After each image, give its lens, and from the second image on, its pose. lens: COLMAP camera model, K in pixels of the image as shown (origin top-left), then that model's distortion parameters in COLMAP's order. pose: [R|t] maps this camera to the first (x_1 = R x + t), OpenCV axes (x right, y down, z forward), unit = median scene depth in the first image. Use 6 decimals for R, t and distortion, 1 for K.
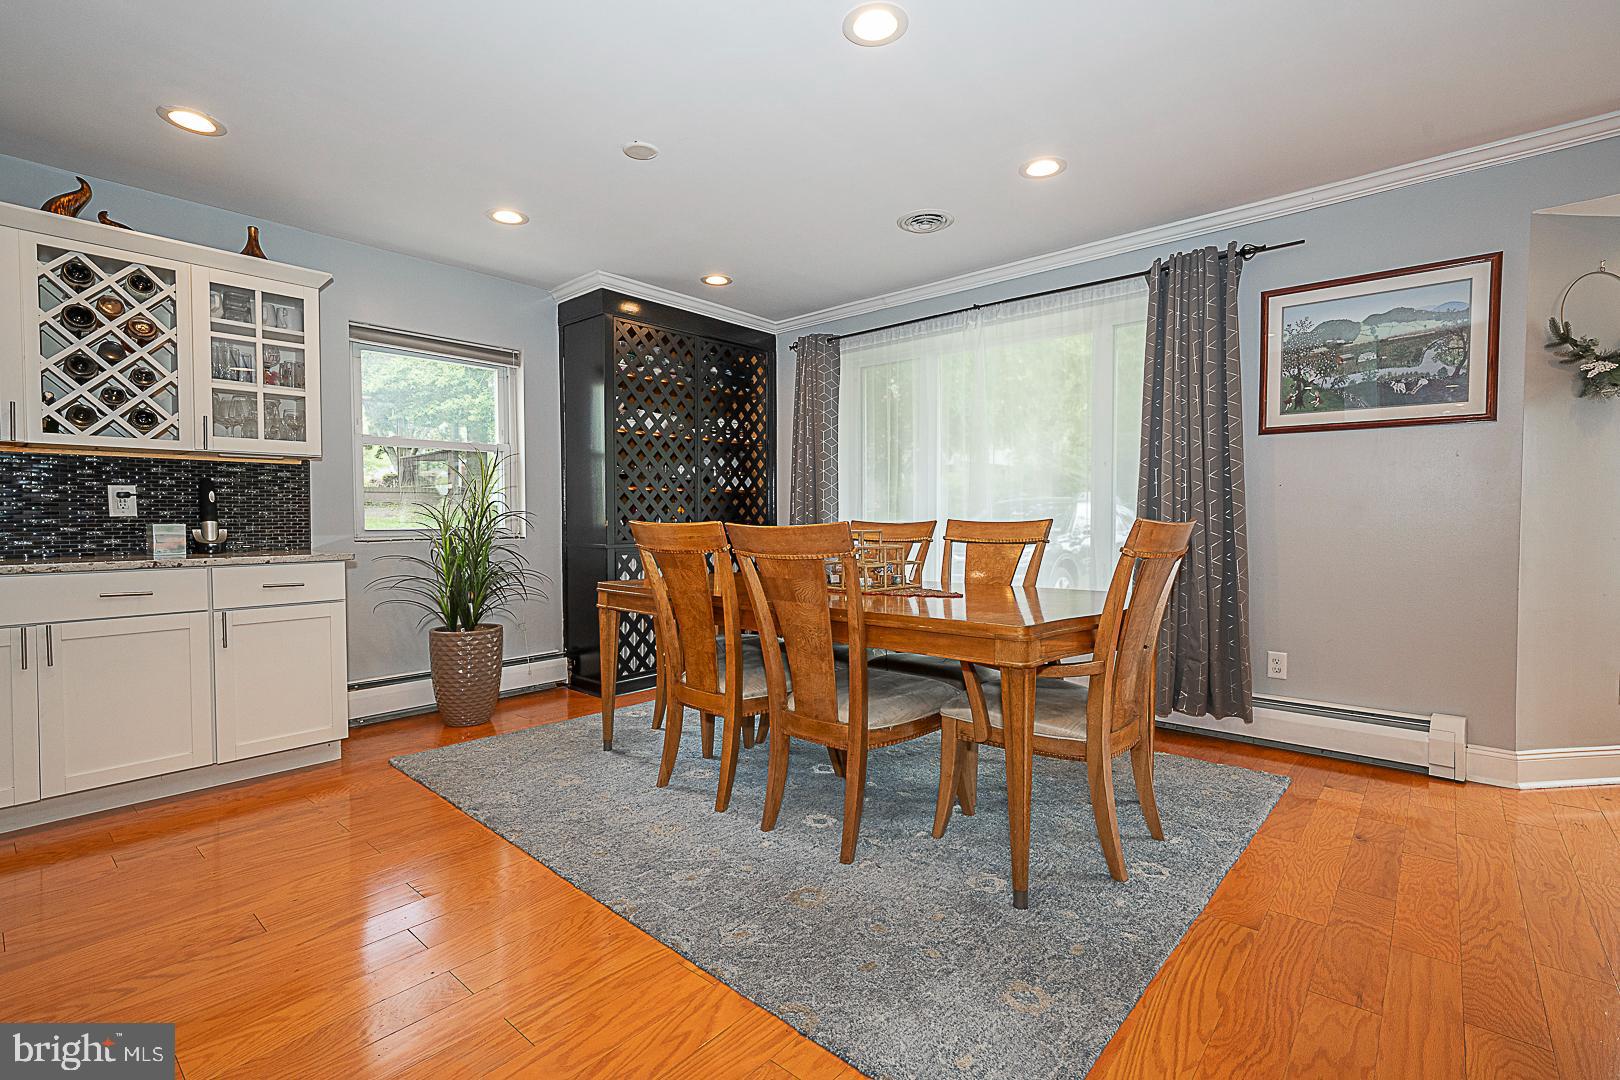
lens RADIAL K [[730.4, 0, 813.5], [0, 730.4, 533.4], [0, 0, 1]] dist [-0.001837, 0.001280]
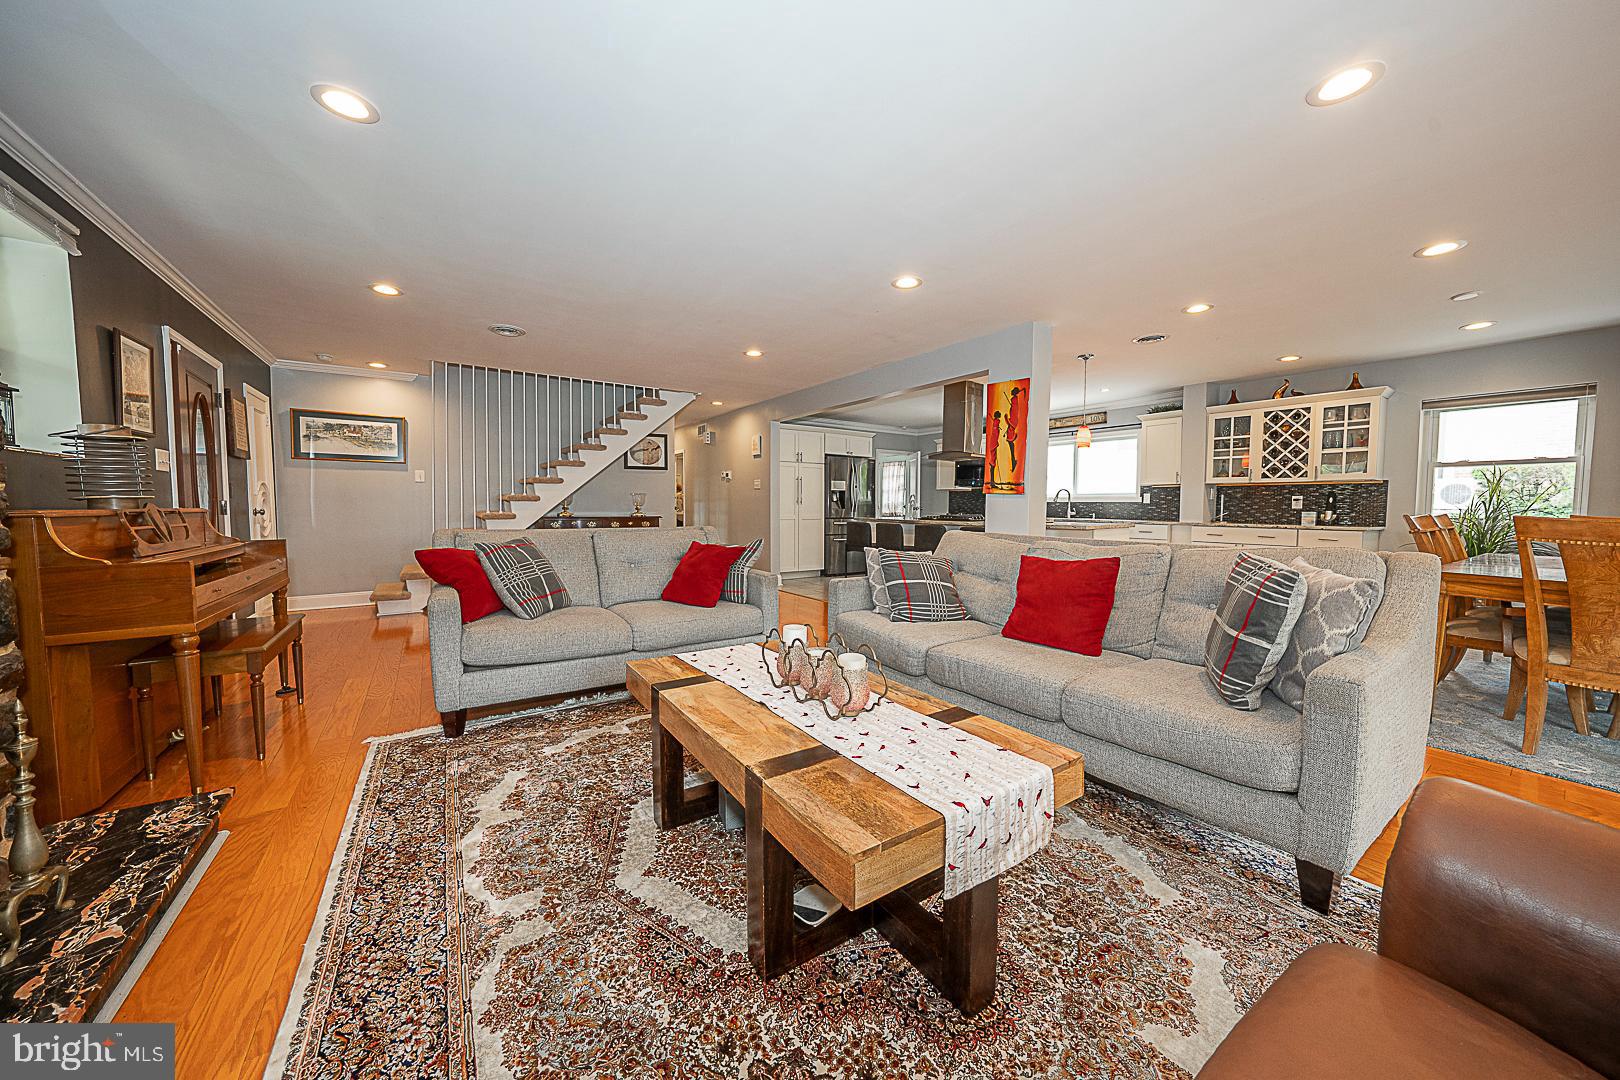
lens RADIAL K [[557.3, 0, 814.2], [0, 557.3, 535.6], [0, 0, 1]] dist [-0.023423, 0.004063]
pose [[-0.245517, 0.055079, -0.967826, 1.250498], [-0.028778, 0.997530, 0.064070, -0.003639], [0.968965, 0.043583, -0.243325, -0.128992]]
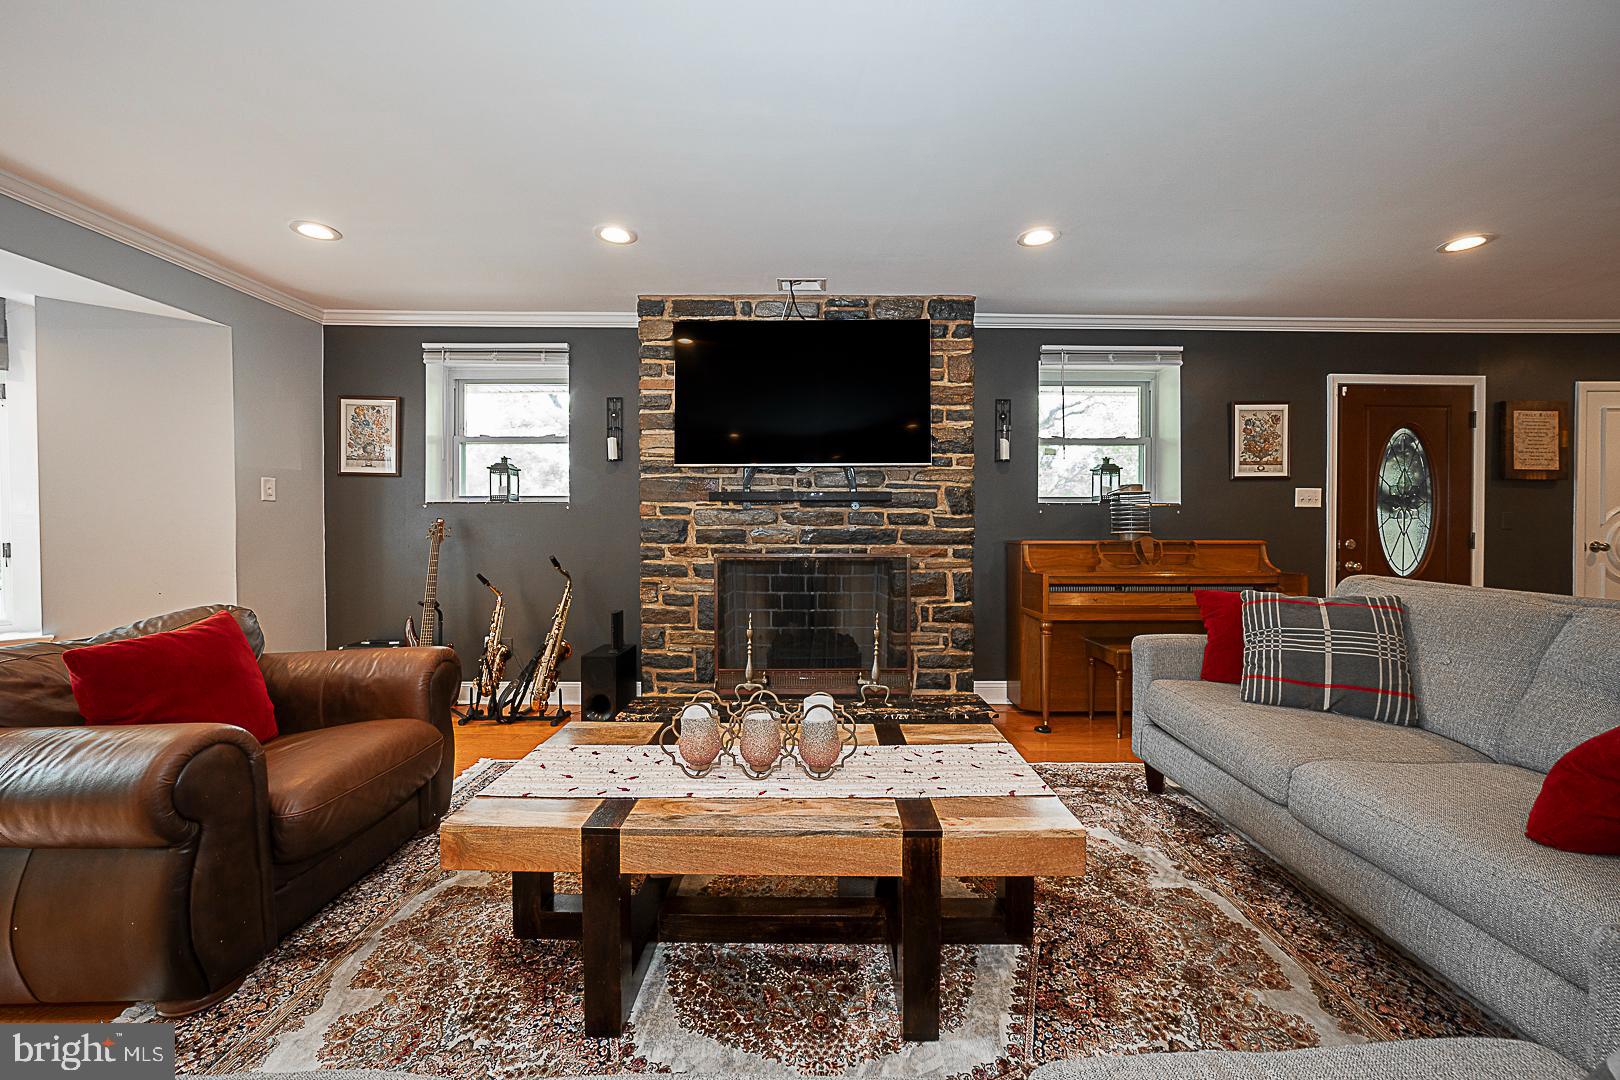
lens RADIAL K [[595.8, 0, 810.7], [0, 595.8, 537.3], [0, 0, 1]] dist [-0.012916, 0.000753]
pose [[-0.659703, -0.006139, 0.751502, 0.331678], [0.021802, 0.999389, 0.027303, -0.019041], [-0.751211, 0.034396, -0.659166, 0.042760]]
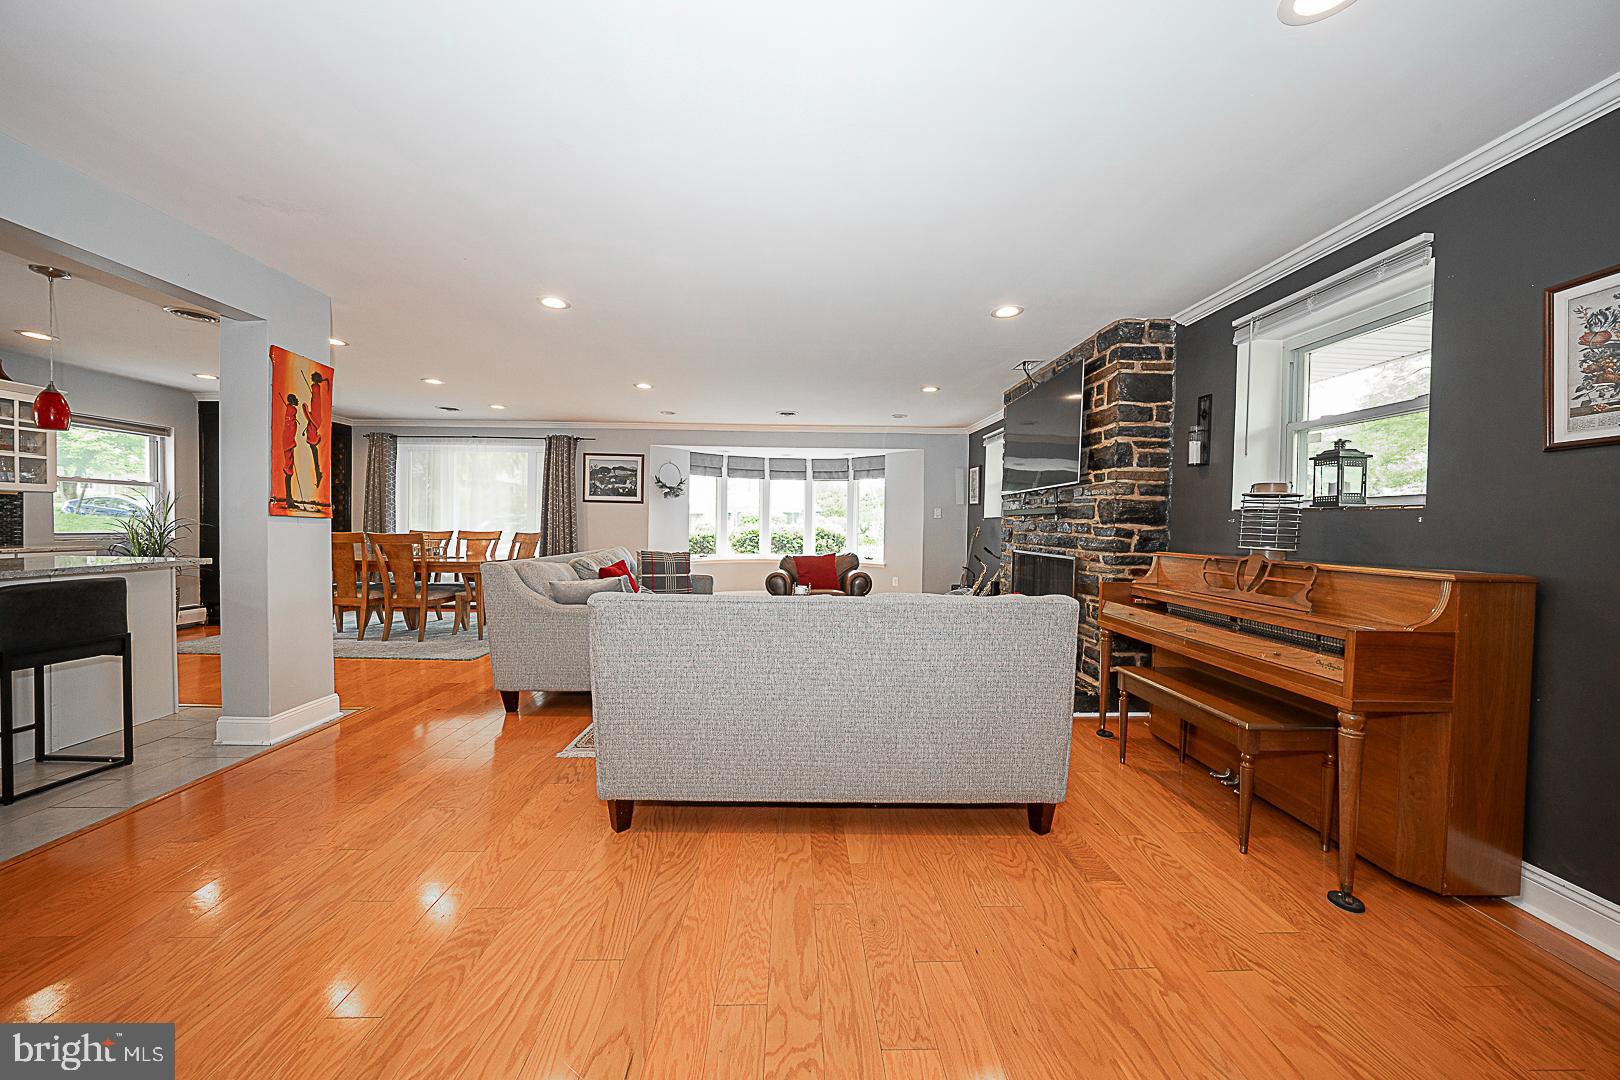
lens RADIAL K [[557.3, 0, 812.9], [0, 557.3, 536.1], [0, 0, 1]] dist [-0.023423, 0.004063]
pose [[0.734969, 0.001463, 0.678099, -0.226367], [-0.001148, 0.999999, -0.000913, 0.000515], [-0.678100, -0.000107, 0.734970, -1.326404]]
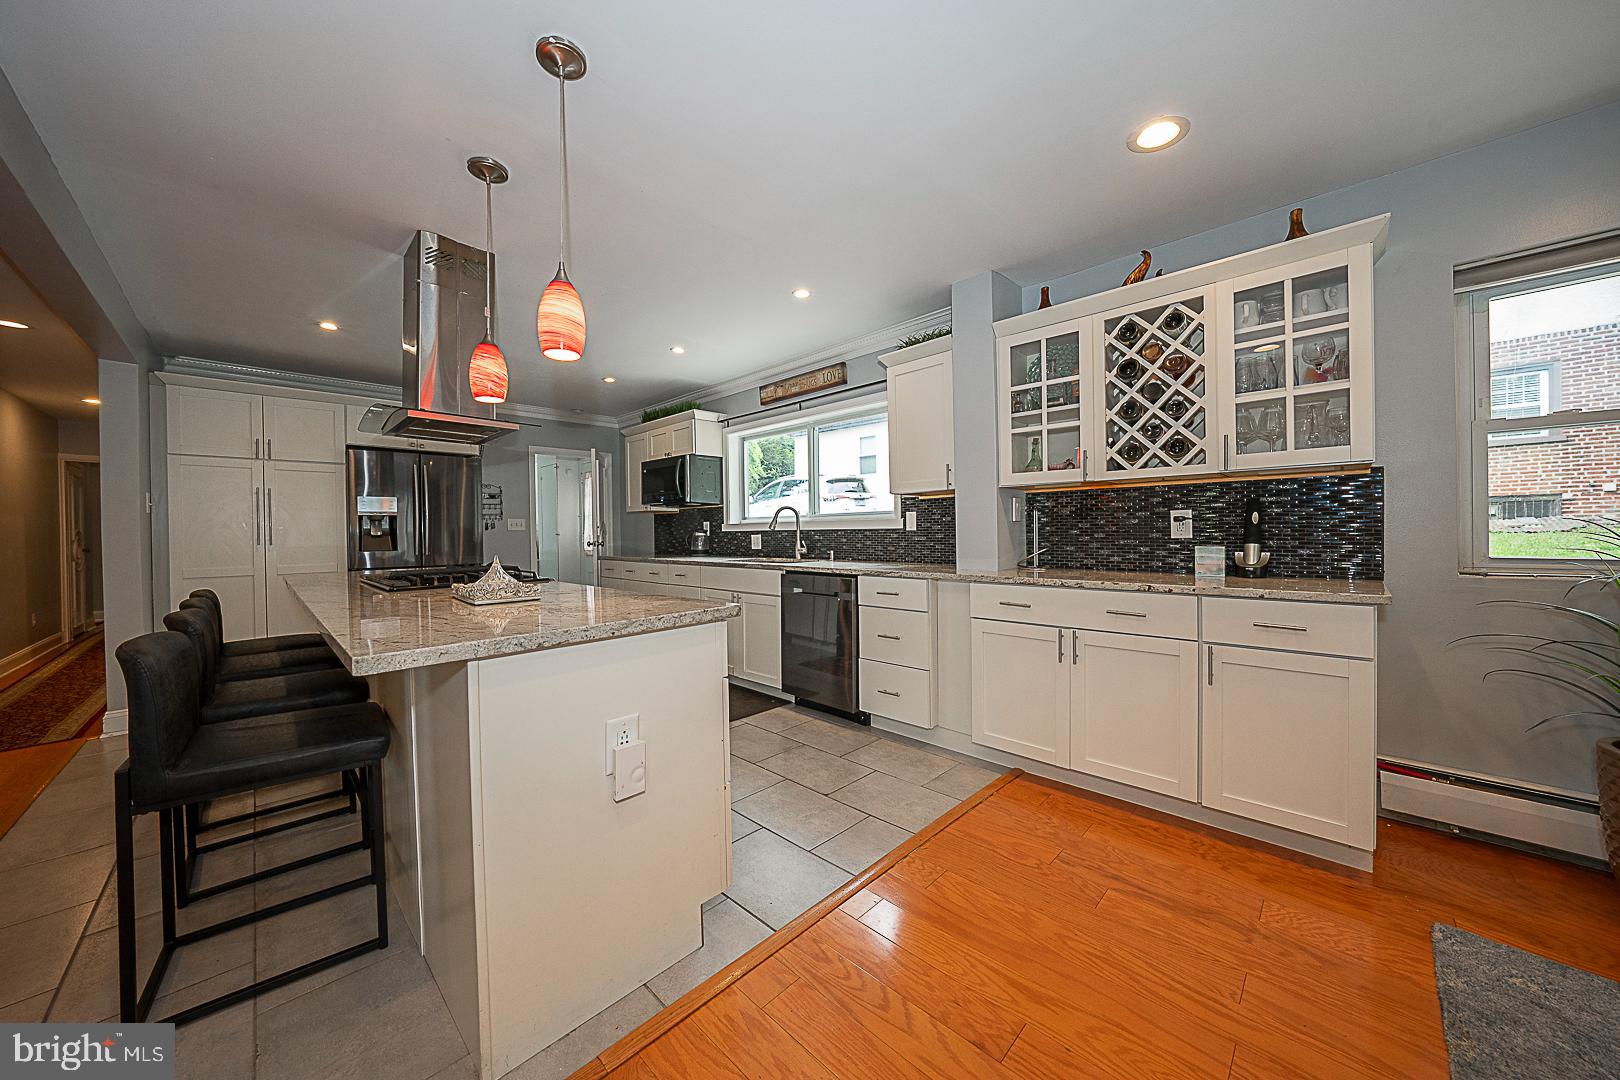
lens RADIAL K [[557.3, 0, 815.2], [0, 557.3, 535.8], [0, 0, 1]] dist [-0.023423, 0.004063]
pose [[-0.054033, 0.011915, -0.998468, -0.079790], [-0.011348, 0.999857, 0.012545, -0.030825], [0.998475, 0.012008, -0.053890, 0.485892]]
